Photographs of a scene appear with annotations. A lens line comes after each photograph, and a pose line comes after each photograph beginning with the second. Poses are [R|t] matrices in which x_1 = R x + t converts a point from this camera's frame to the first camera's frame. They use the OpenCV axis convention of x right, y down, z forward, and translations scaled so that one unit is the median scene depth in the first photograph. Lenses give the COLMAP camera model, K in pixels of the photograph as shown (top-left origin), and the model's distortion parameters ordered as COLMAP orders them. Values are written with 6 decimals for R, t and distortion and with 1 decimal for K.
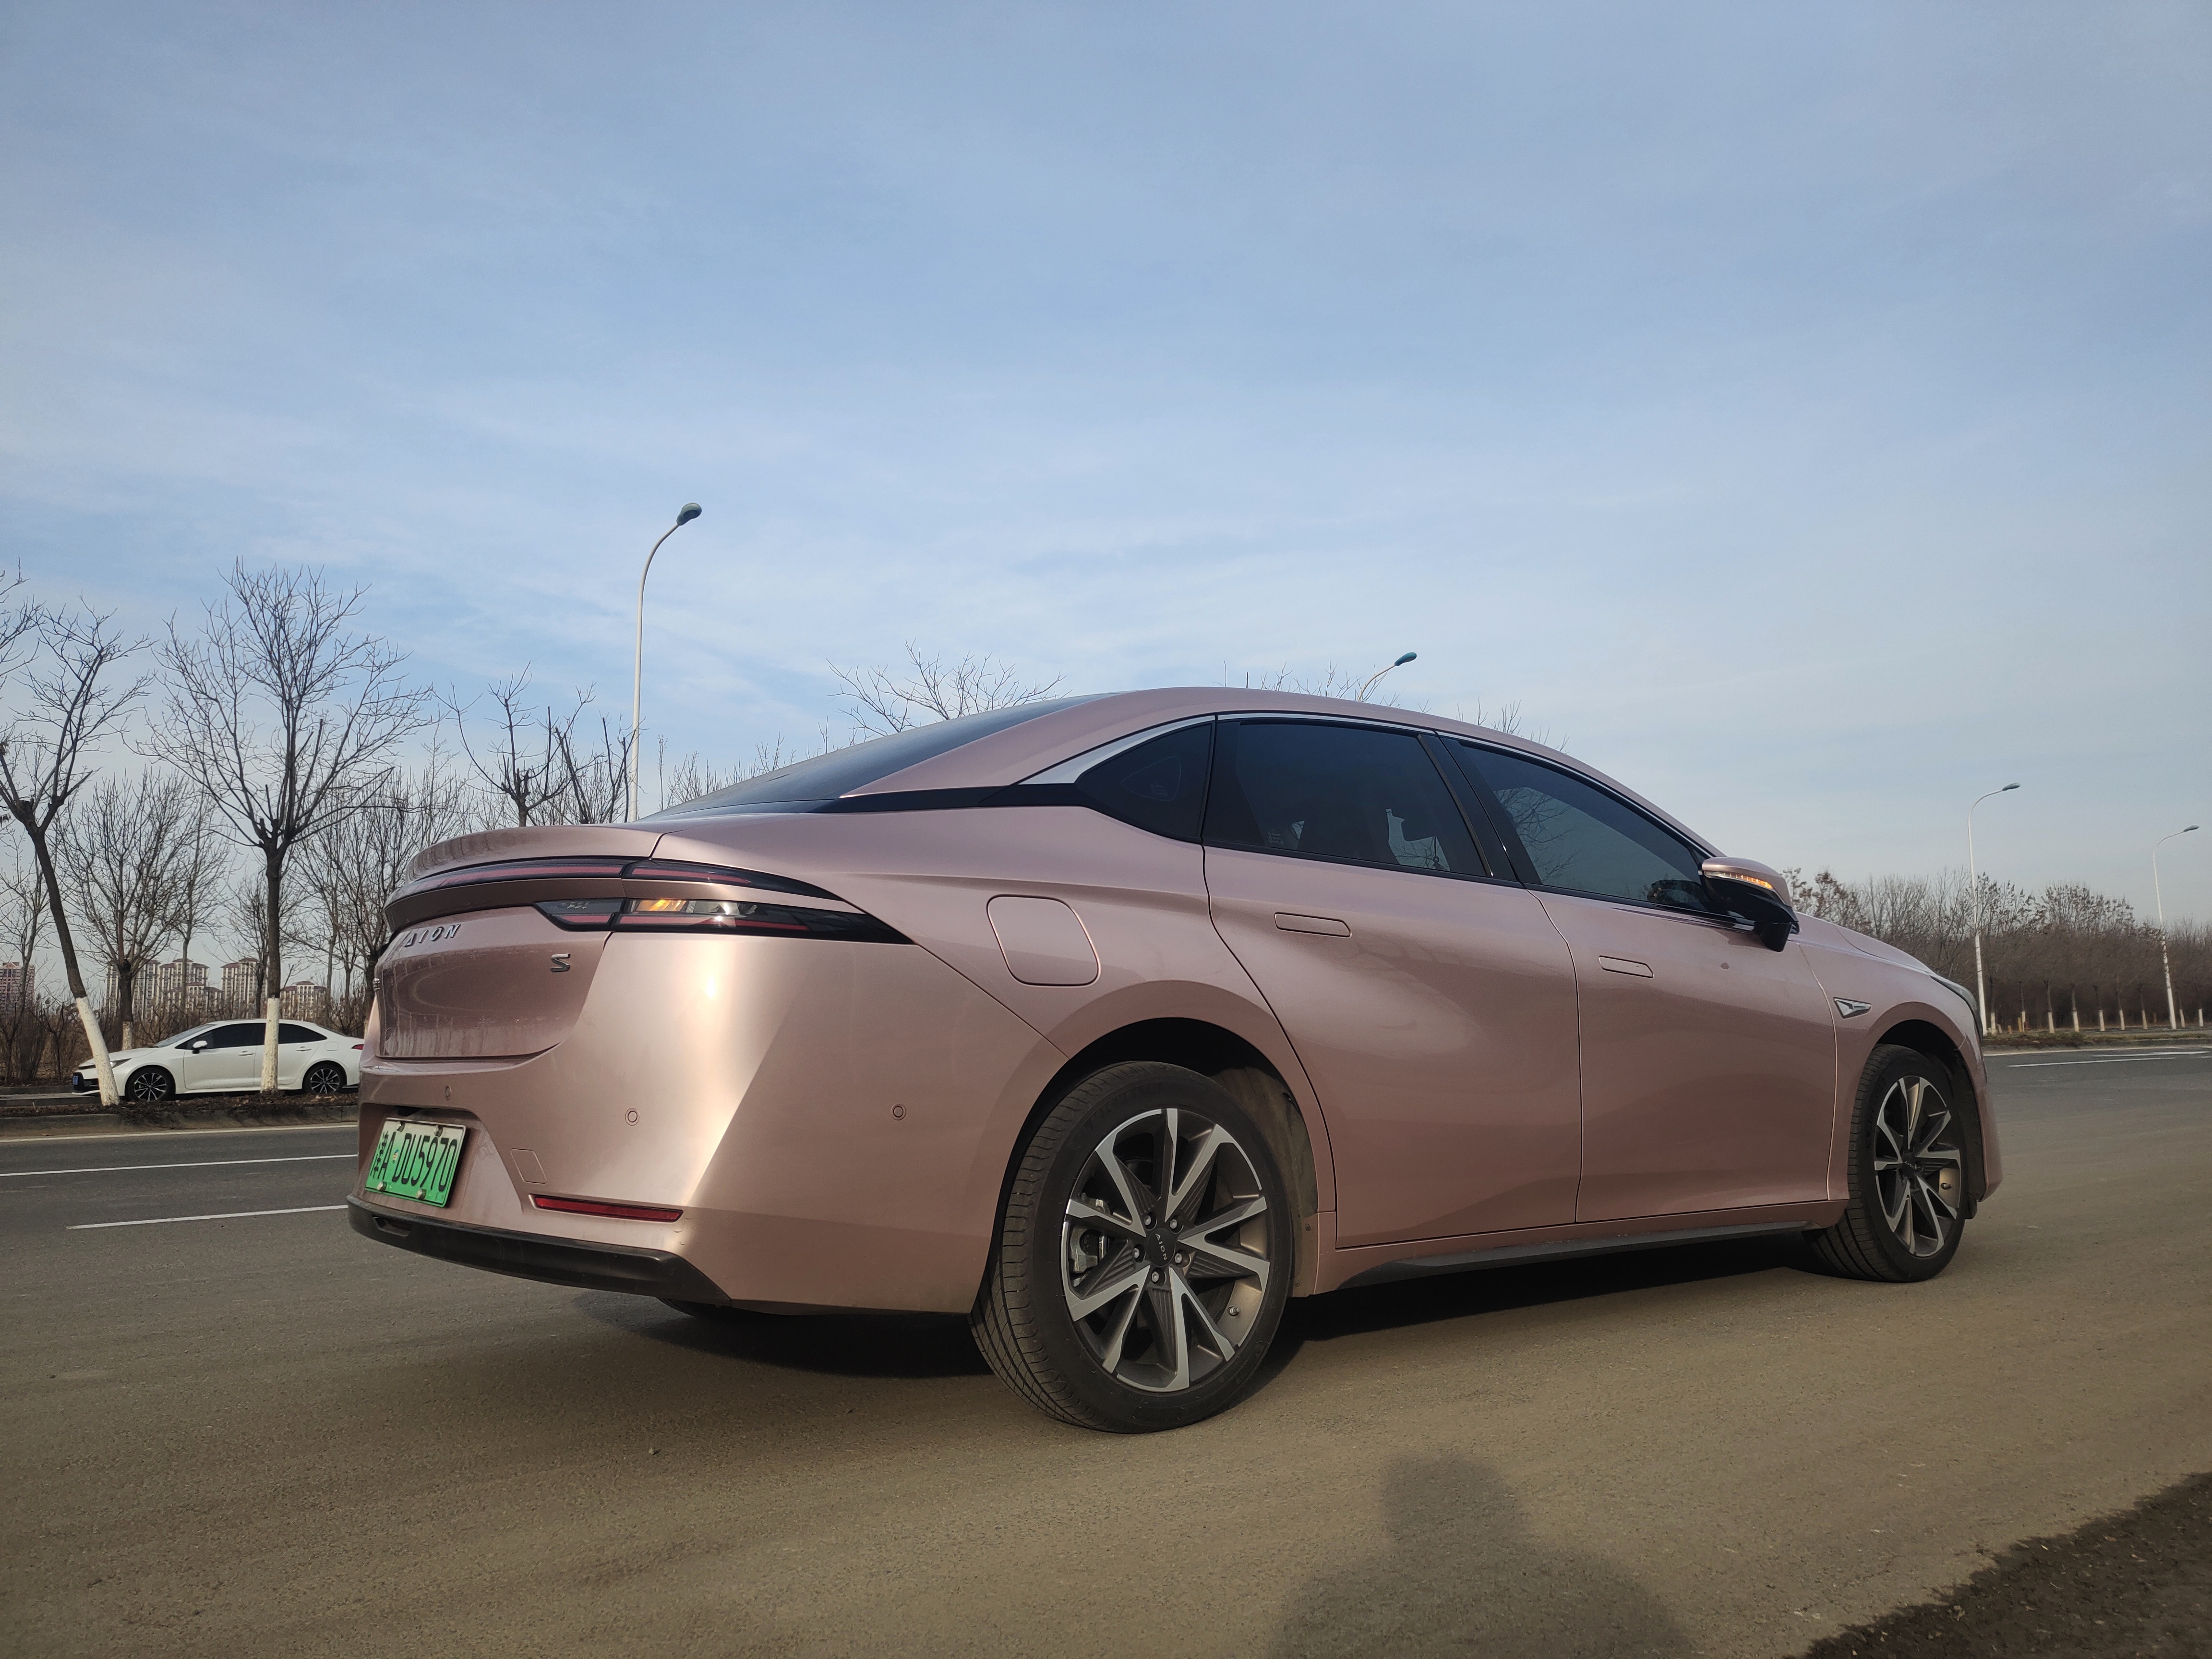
lens RADIAL K [[1671.0, 0, 1106.0], [0, 1671.0, 829.5], [0, 0, 1]] dist [0.011985, 0.004236]
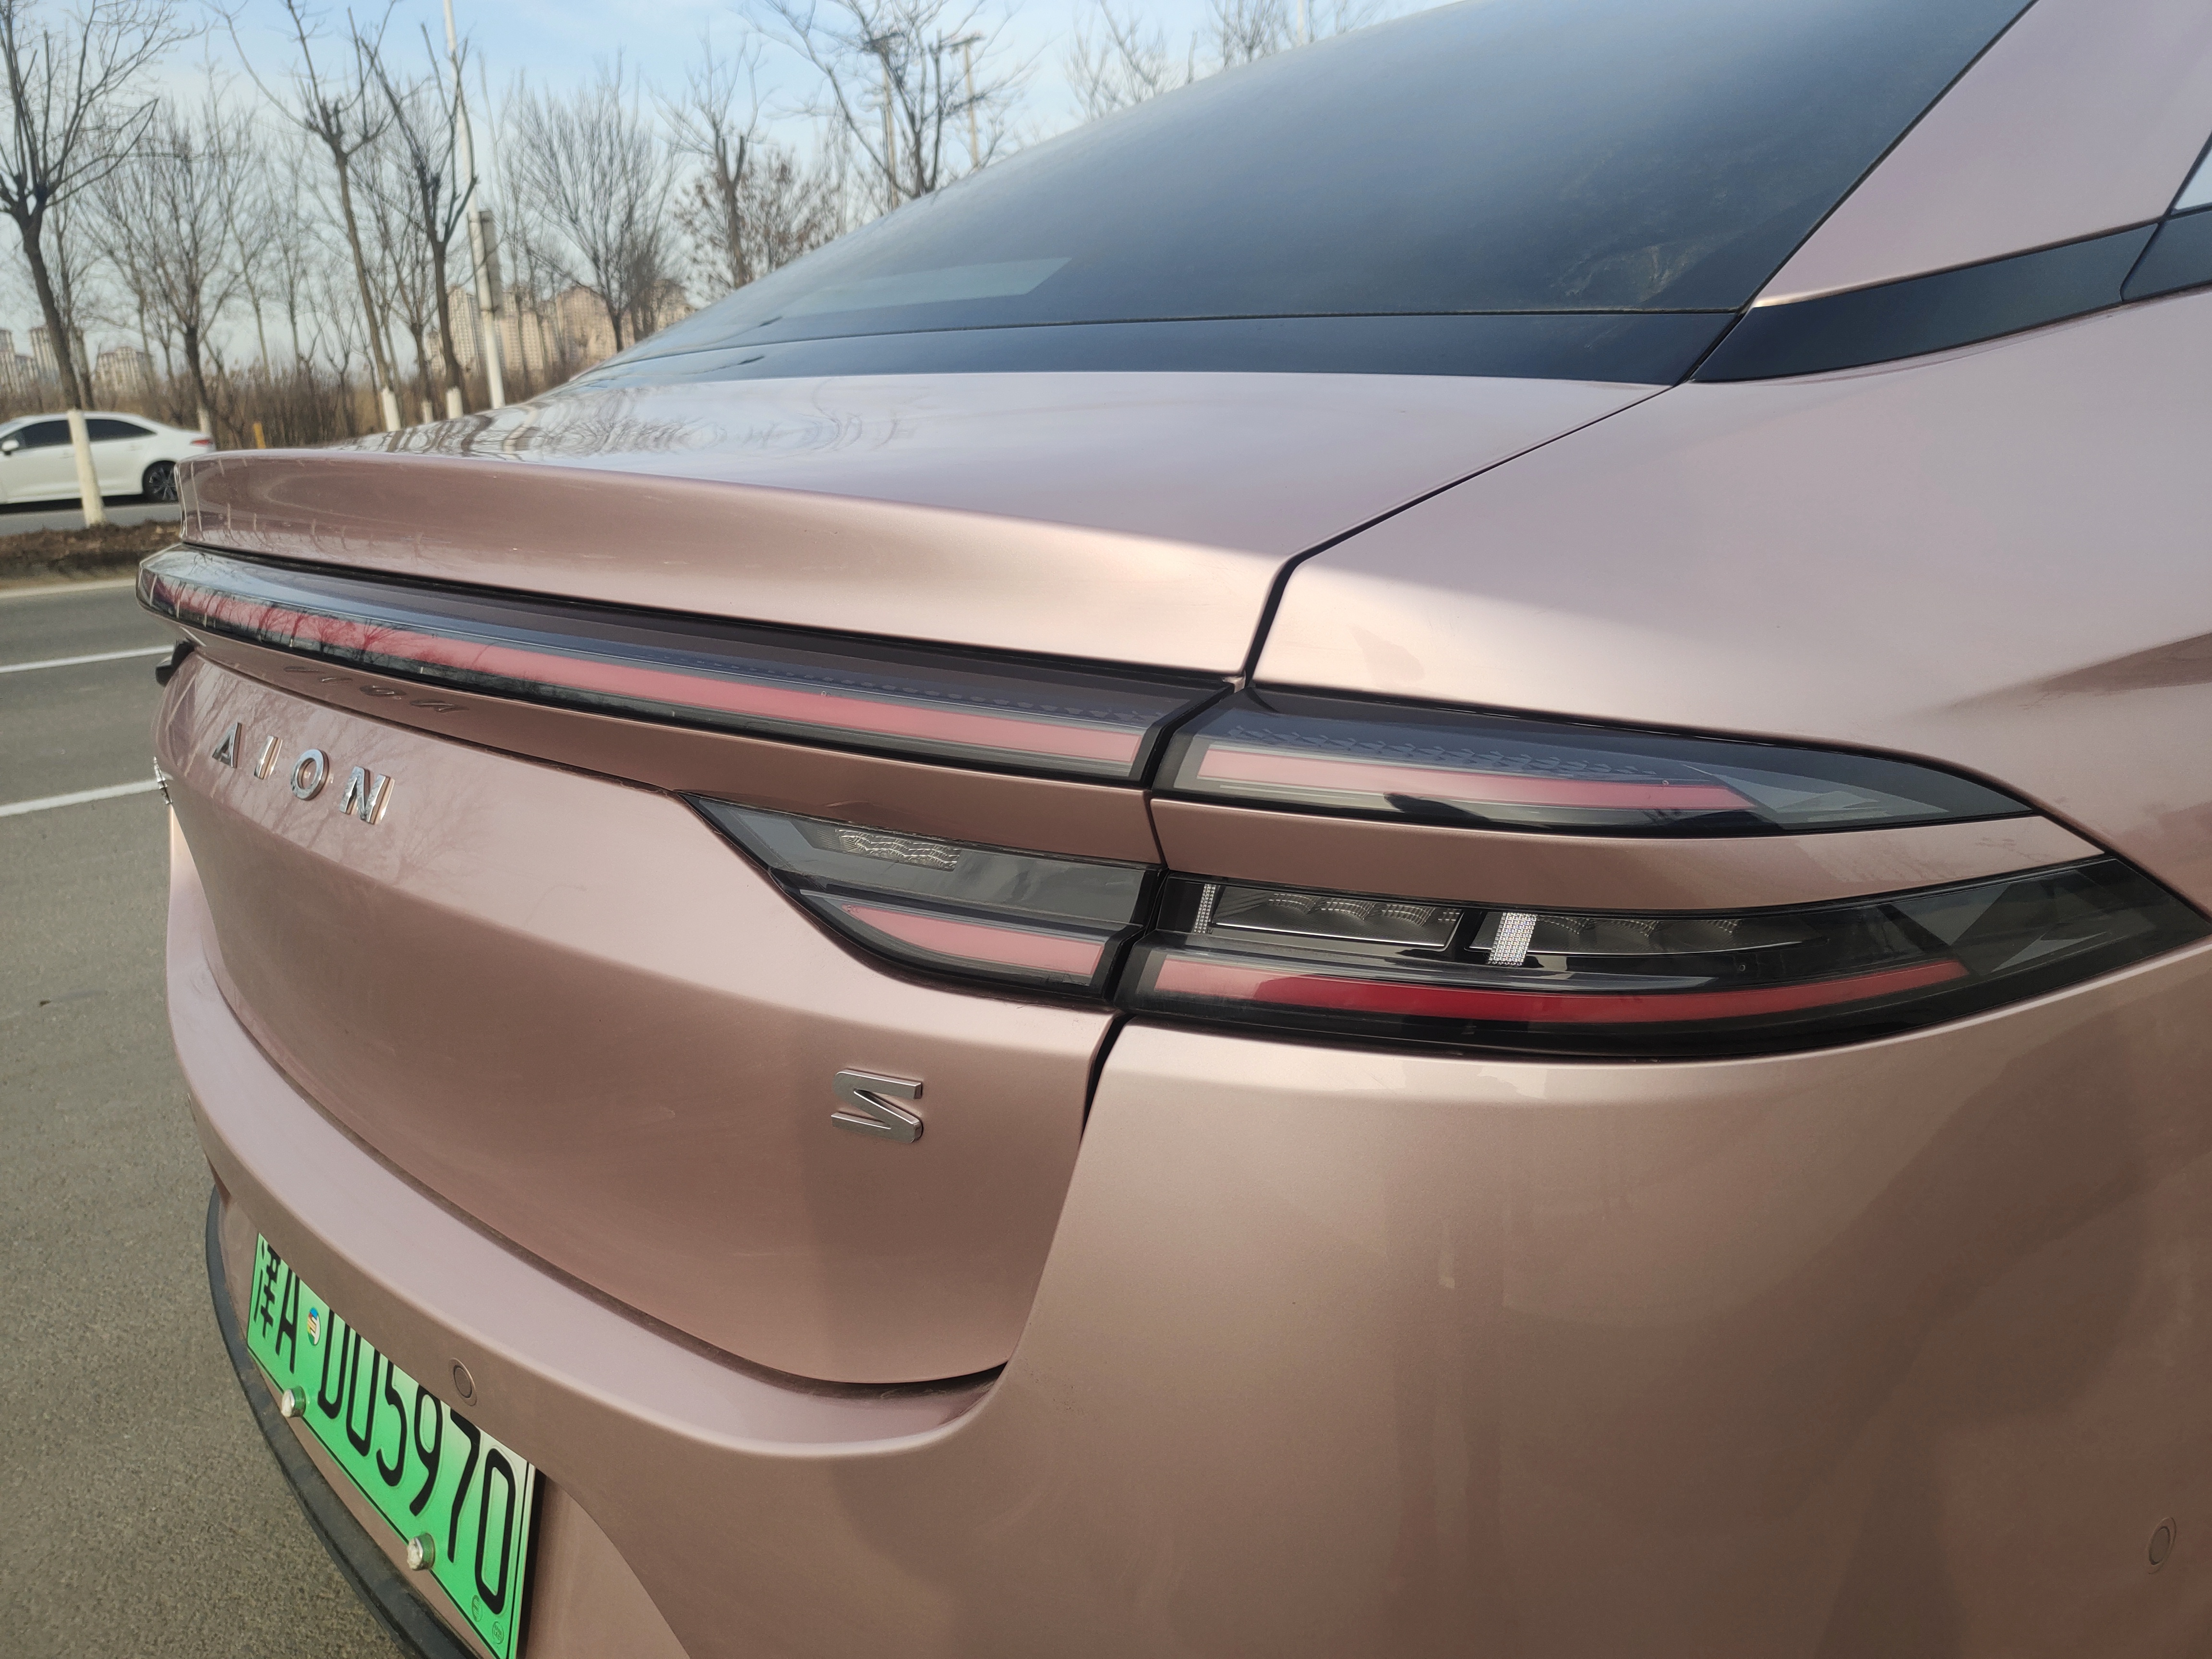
lens RADIAL K [[1671.0, 0, 1106.0], [0, 1671.0, 829.5], [0, 0, 1]] dist [0.011985, 0.004236]
pose [[0.997294, -0.047287, 0.056288, -0.045117], [0.022632, 0.925976, 0.376904, -0.007249], [-0.069944, -0.374610, 0.924540, 0.116500]]
